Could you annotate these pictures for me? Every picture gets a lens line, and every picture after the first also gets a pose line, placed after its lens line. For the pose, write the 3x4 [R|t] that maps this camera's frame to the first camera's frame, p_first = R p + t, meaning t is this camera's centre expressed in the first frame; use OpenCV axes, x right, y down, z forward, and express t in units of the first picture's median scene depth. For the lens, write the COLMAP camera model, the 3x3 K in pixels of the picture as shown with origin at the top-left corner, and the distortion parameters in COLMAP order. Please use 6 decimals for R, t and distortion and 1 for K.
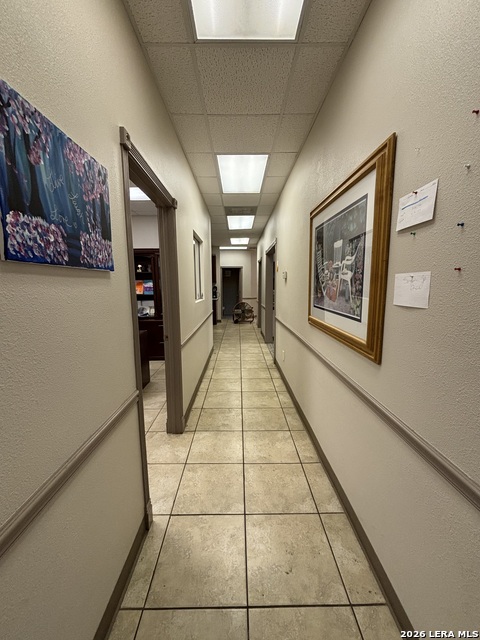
lens RADIAL K [[258.5, 0, 239.1], [0, 258.5, 321.4], [0, 0, 1]] dist [-0.000516, 0.000263]
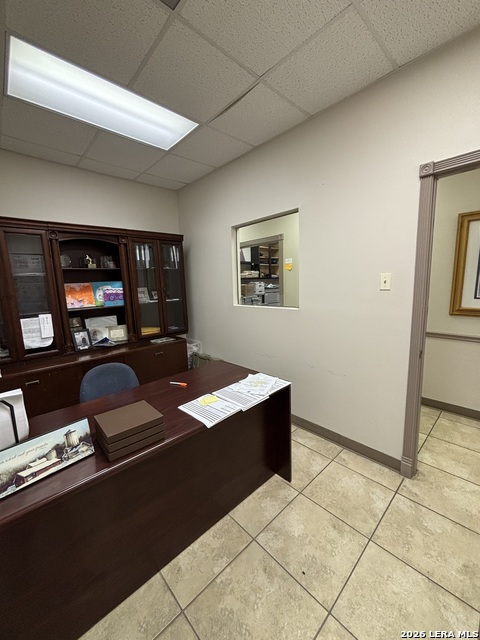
lens RADIAL K [[258.5, 0, 241.0], [0, 258.5, 319.4], [0, 0, 1]] dist [-0.000516, 0.000263]
pose [[0.725040, -0.115445, 0.678962, -0.545649], [0.122709, 0.991731, 0.037590, -0.060410], [-0.677687, 0.056061, 0.733211, 0.375716]]
